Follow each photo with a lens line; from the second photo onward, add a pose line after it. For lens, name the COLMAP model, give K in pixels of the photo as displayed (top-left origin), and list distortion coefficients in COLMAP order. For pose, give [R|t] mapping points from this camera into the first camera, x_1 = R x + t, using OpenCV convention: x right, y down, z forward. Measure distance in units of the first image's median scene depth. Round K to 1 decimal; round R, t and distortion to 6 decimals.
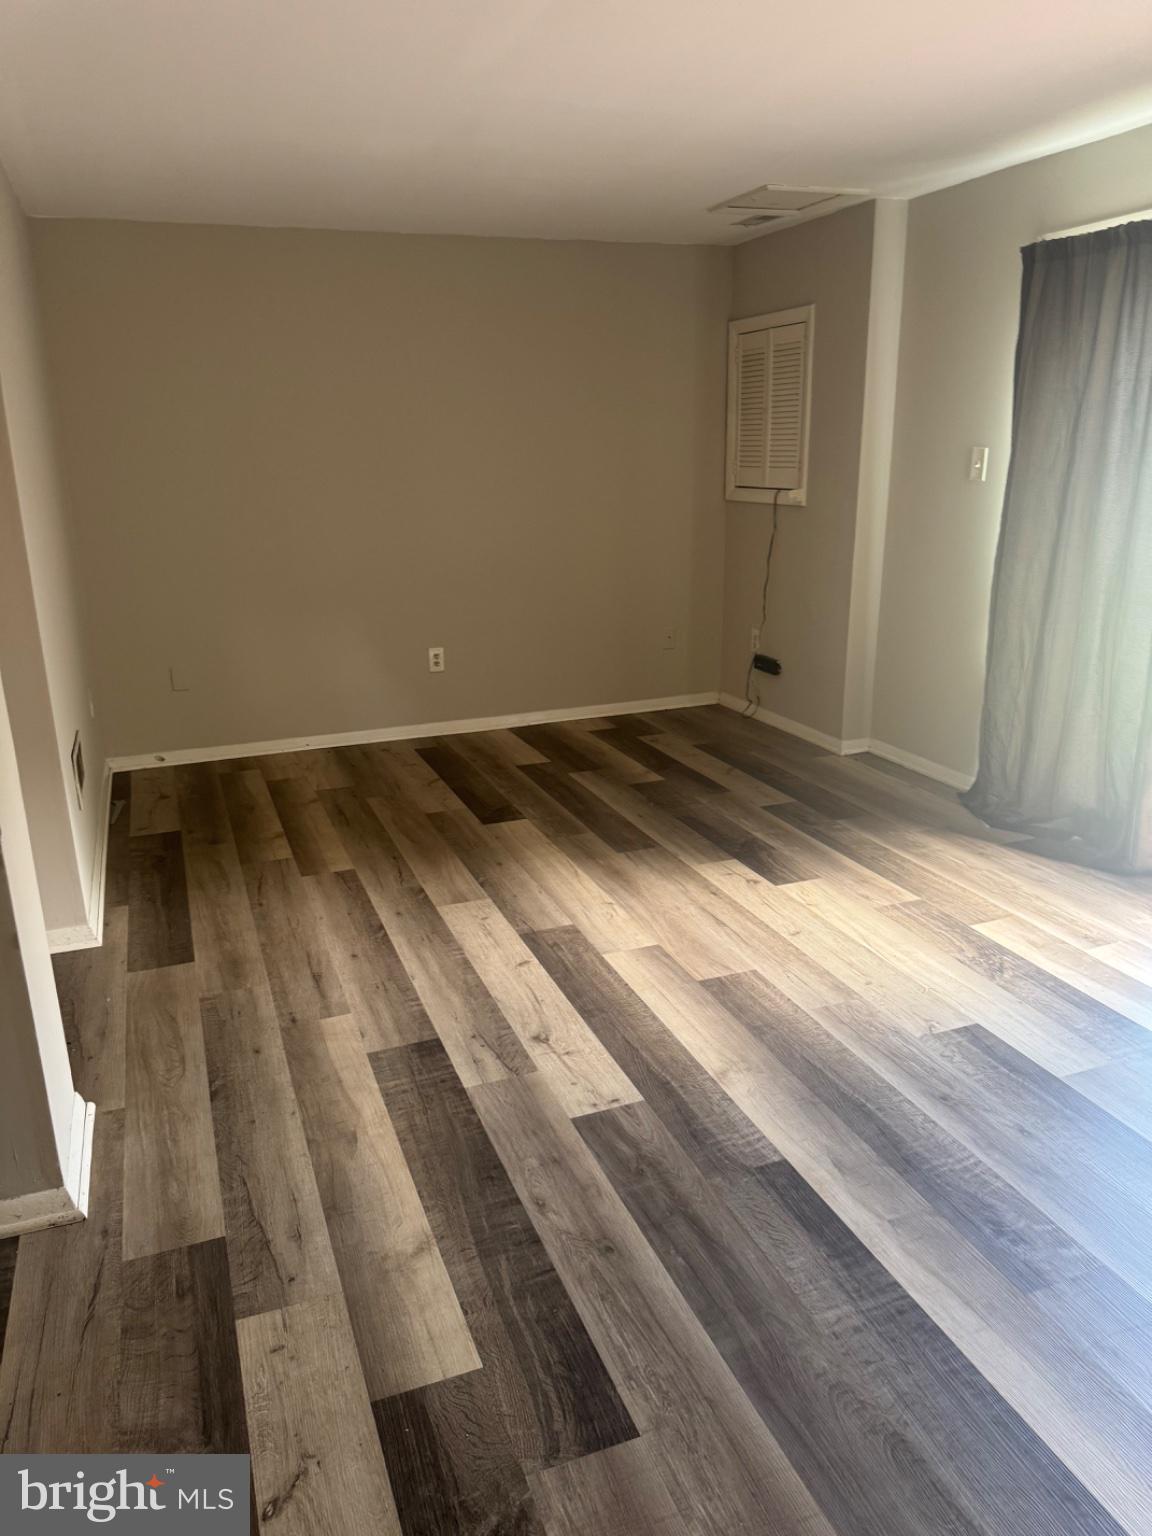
lens RADIAL K [[1099.1, 0, 573.9], [0, 1099.1, 771.0], [0, 0, 1]] dist [0.009706, -0.023042]
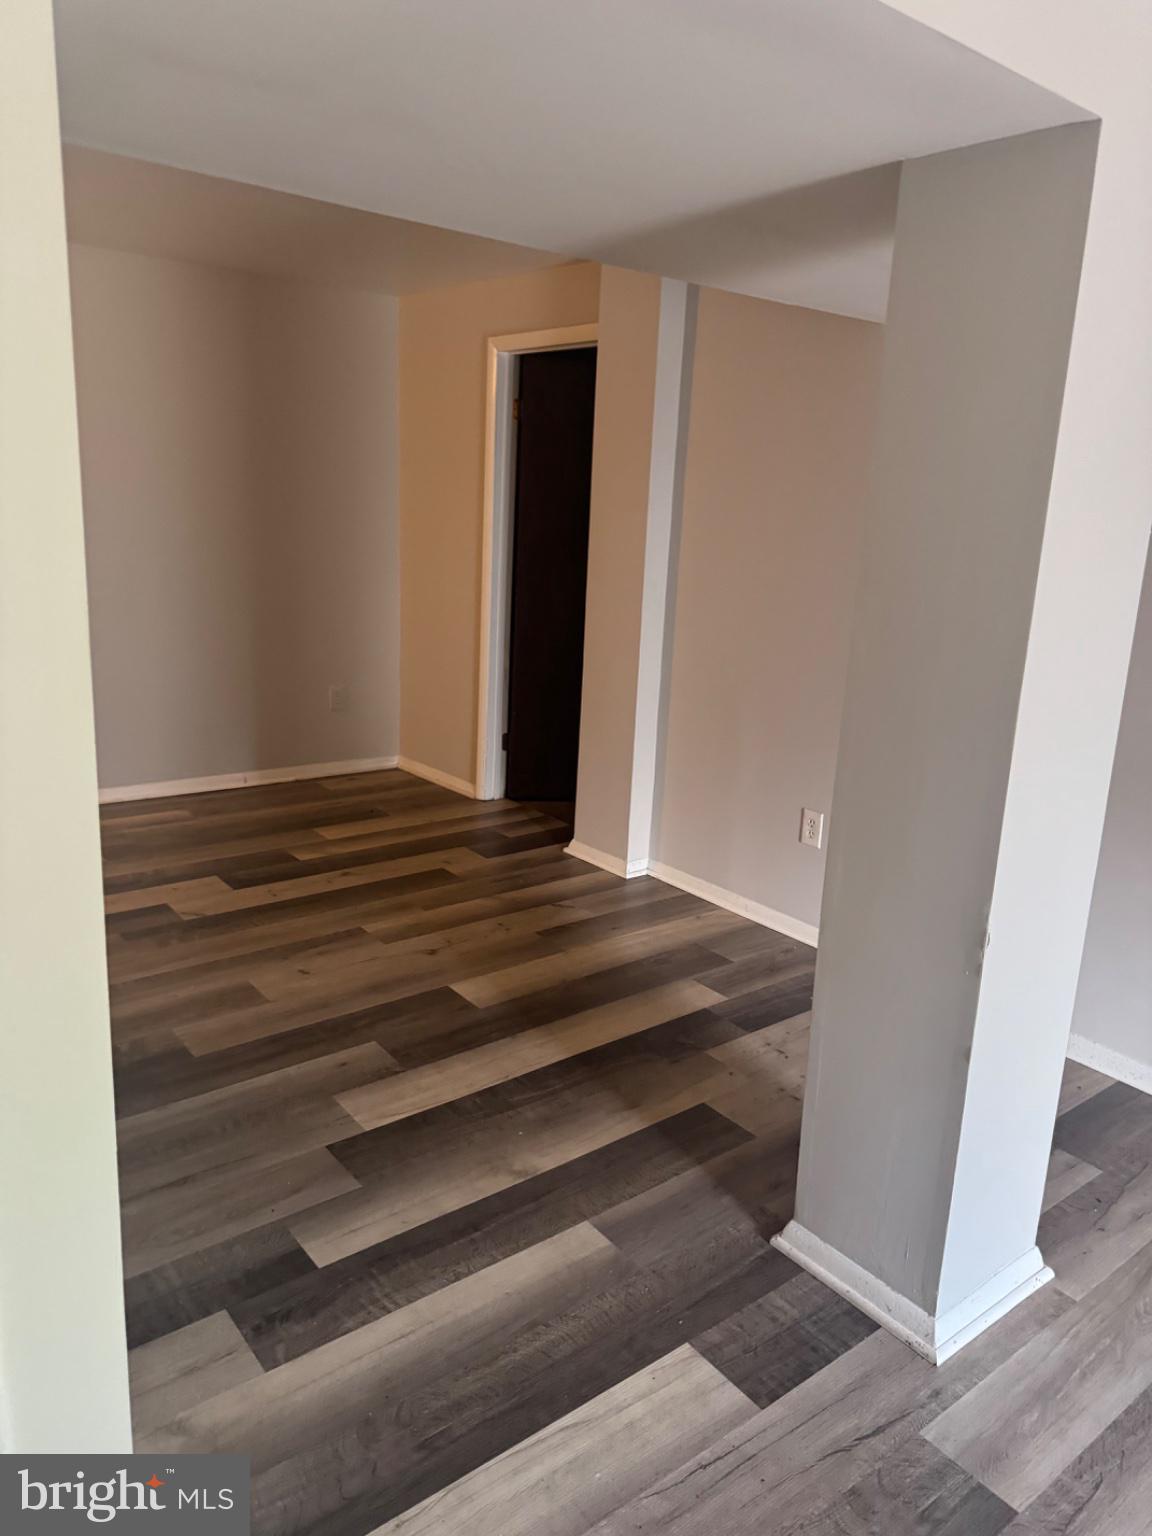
lens RADIAL K [[1099.1, 0, 577.5], [0, 1099.1, 767.8], [0, 0, 1]] dist [0.009706, -0.023042]
pose [[0.289521, 0.277828, -0.915963, 0.163259], [-0.328440, 0.927683, 0.177569, -0.114668], [0.899058, 0.249429, 0.359834, 0.259836]]
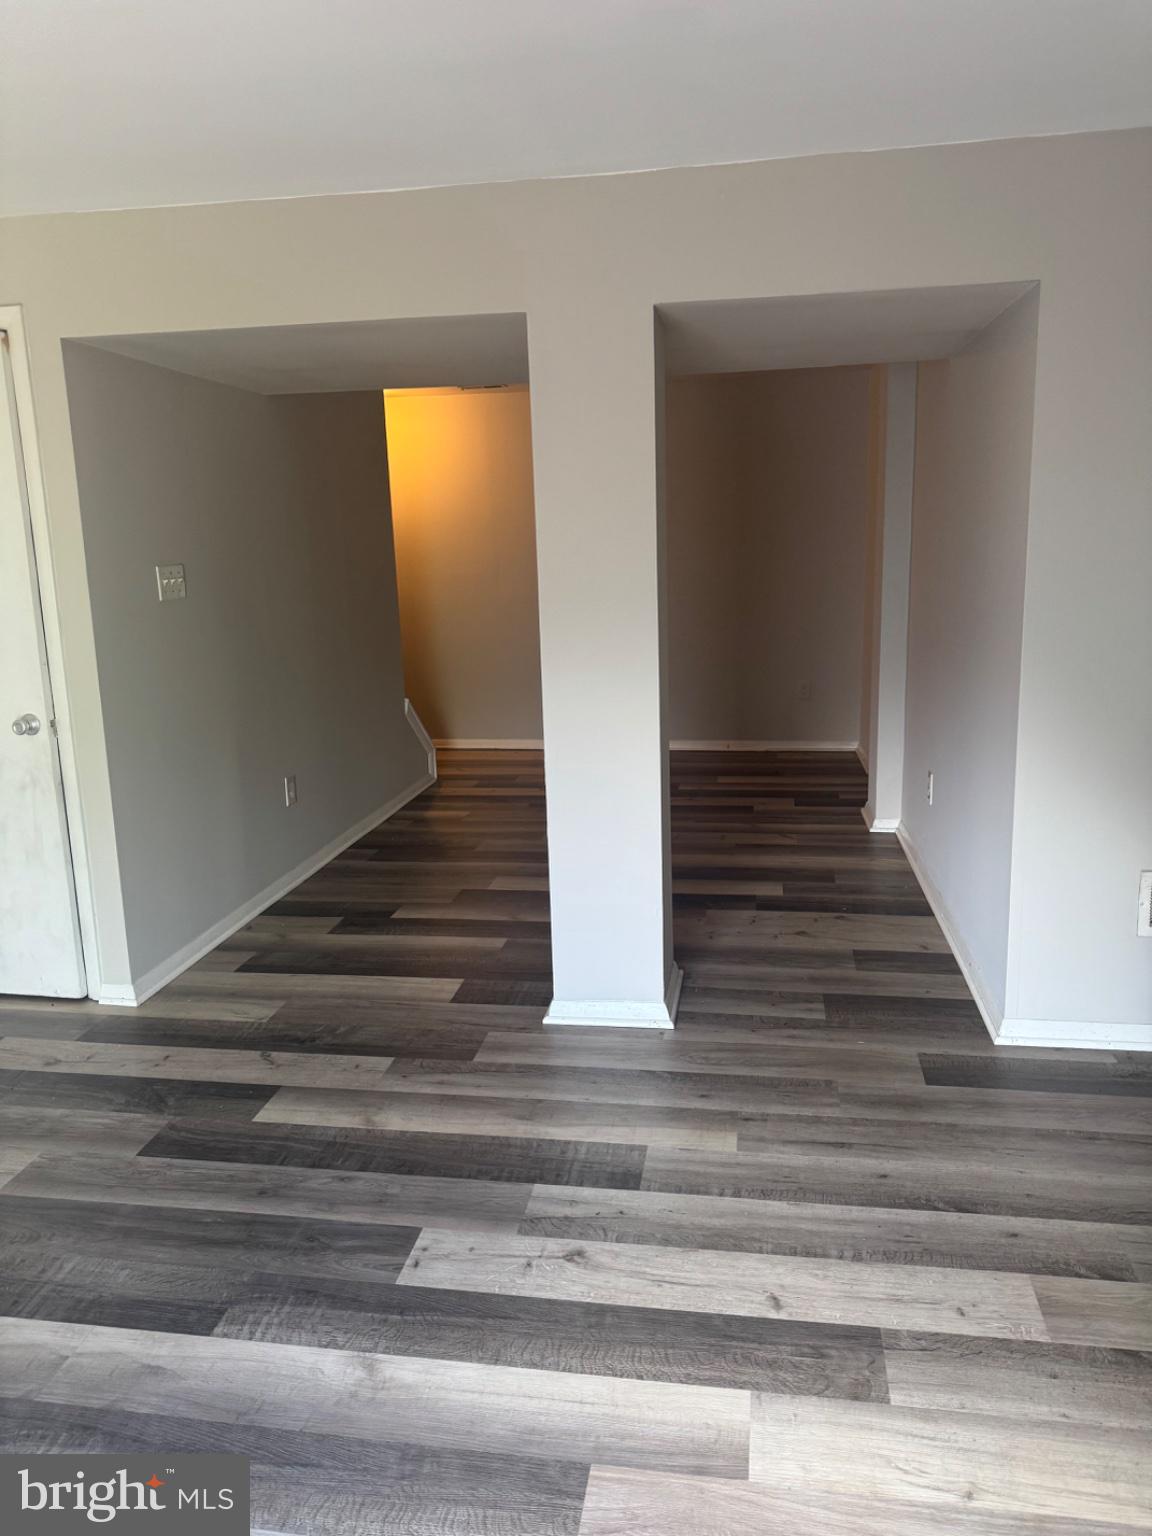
lens RADIAL K [[1099.1, 0, 577.1], [0, 1099.1, 766.5], [0, 0, 1]] dist [0.009706, -0.023042]
pose [[-0.516236, 0.217406, -0.828393, 0.688457], [-0.209347, 0.905872, 0.368199, -0.467949], [0.830467, 0.363499, -0.422130, 1.479133]]
